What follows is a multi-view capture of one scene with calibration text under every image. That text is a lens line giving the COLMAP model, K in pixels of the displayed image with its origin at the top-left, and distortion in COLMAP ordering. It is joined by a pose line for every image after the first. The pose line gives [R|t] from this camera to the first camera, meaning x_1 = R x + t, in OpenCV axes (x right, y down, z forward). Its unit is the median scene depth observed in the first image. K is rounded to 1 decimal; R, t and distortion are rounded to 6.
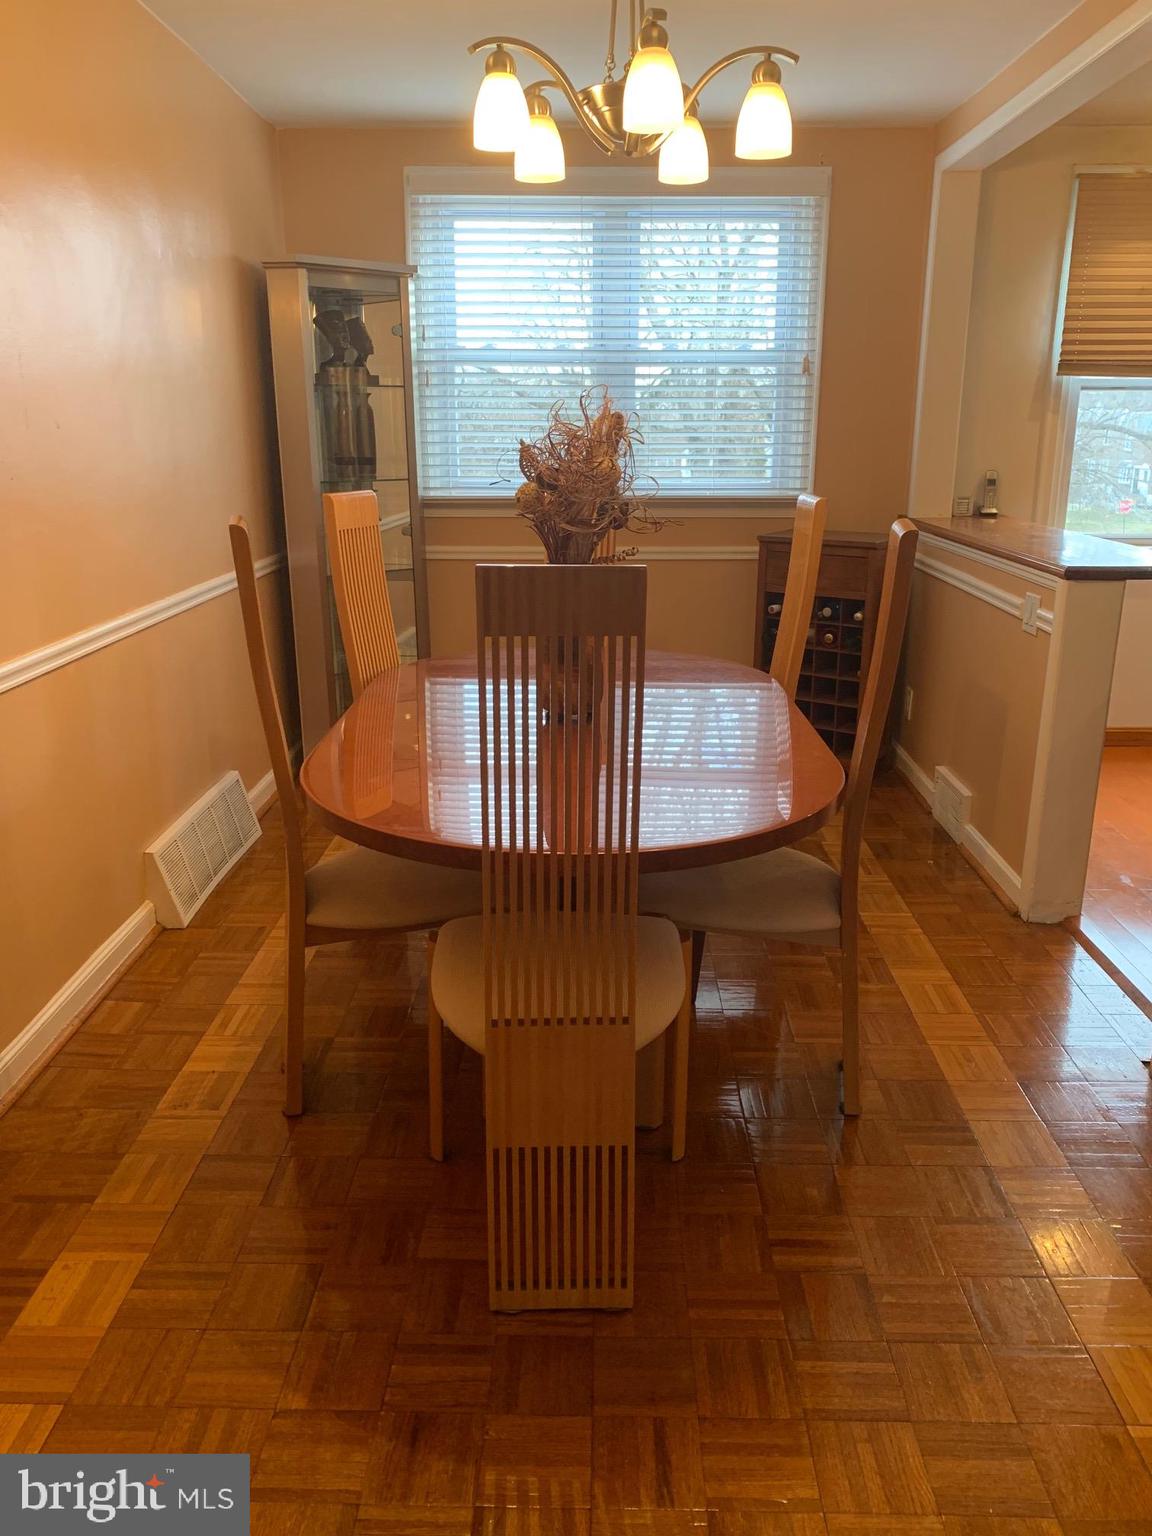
lens RADIAL K [[1155.1, 0, 576.0], [0, 1155.1, 768.0], [0, 0, 1]] dist [0.009018, 0.000264]
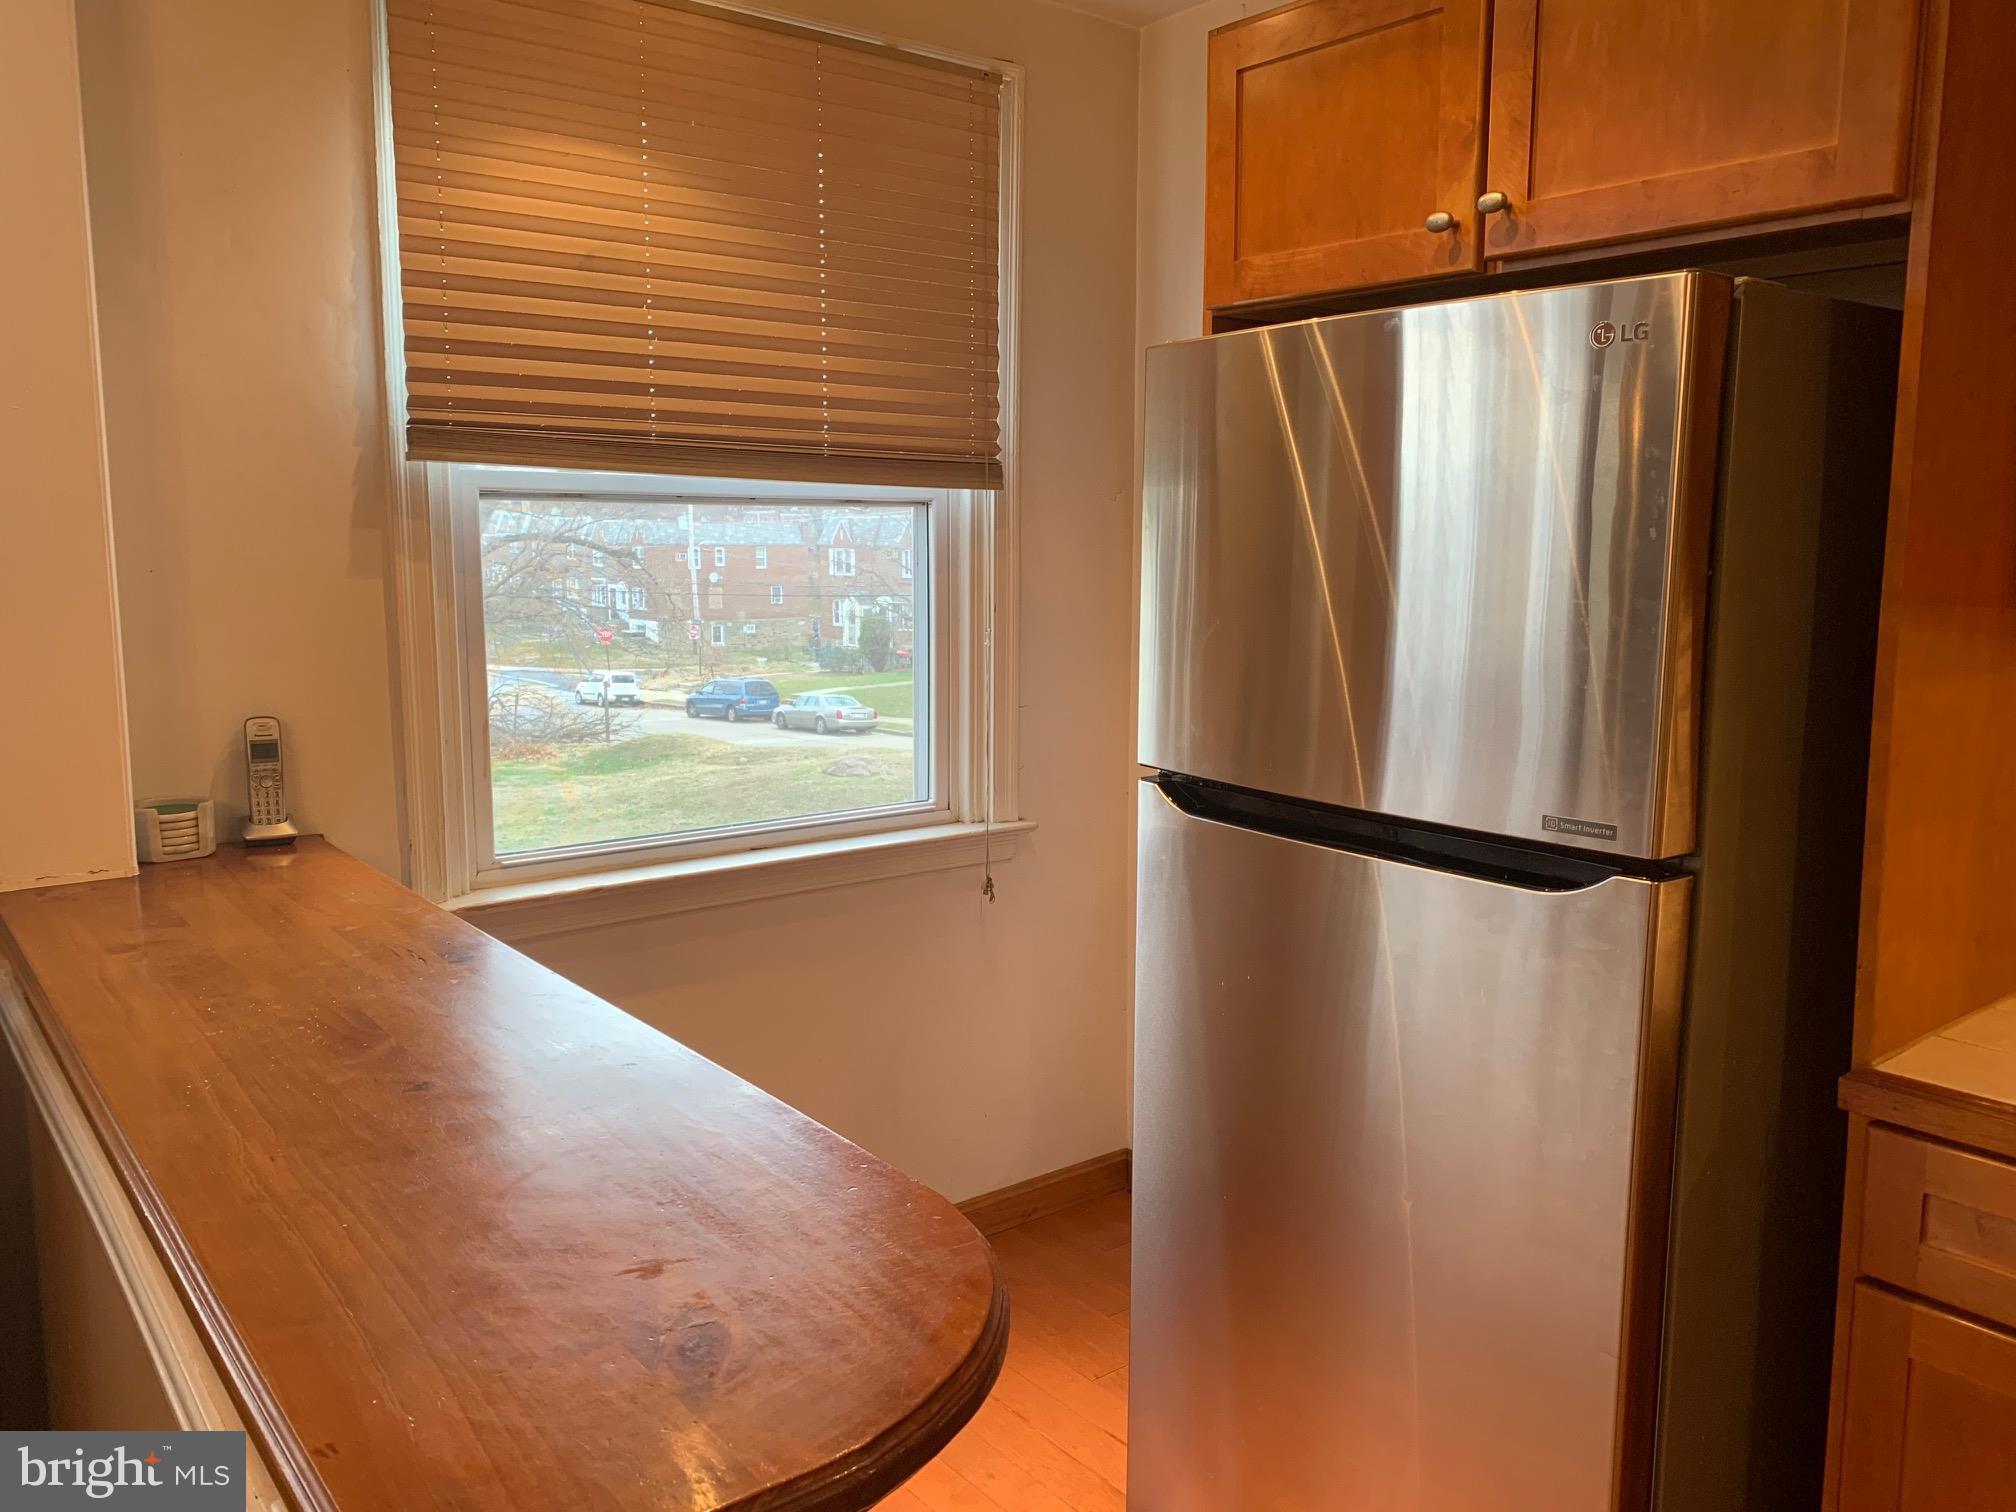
lens RADIAL K [[1516.1, 0, 1008.0], [0, 1516.1, 756.0], [0, 0, 1]] dist [0.009018, 0.000264]
pose [[0.769192, -0.083843, 0.633493, 0.241704], [0.172519, 0.981790, -0.079533, -0.170699], [-0.615289, 0.170466, 0.769650, 0.513608]]
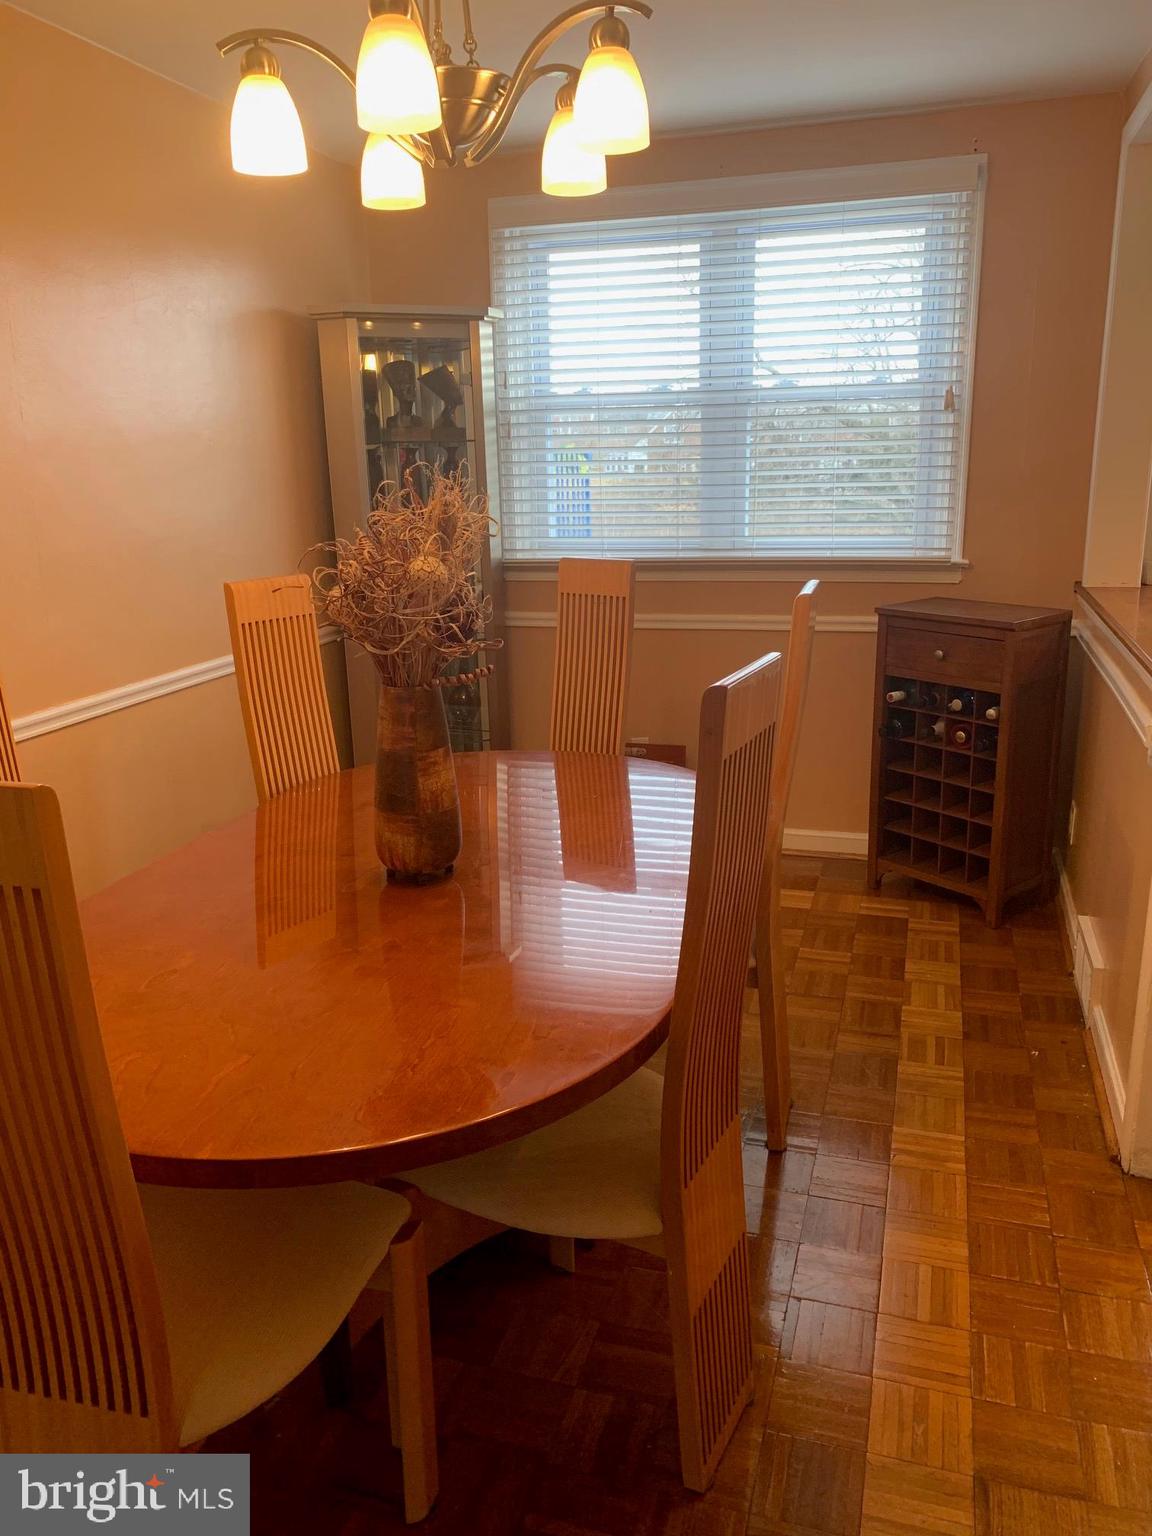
lens RADIAL K [[1171.2, 0, 576.0], [0, 1171.2, 768.0], [0, 0, 1]] dist [0.002983, 0.044146]
pose [[0.966874, 0.042329, -0.251719, 0.169277], [-0.047780, 0.998736, -0.015579, -0.066052], [0.250742, 0.027090, 0.967675, 0.146380]]
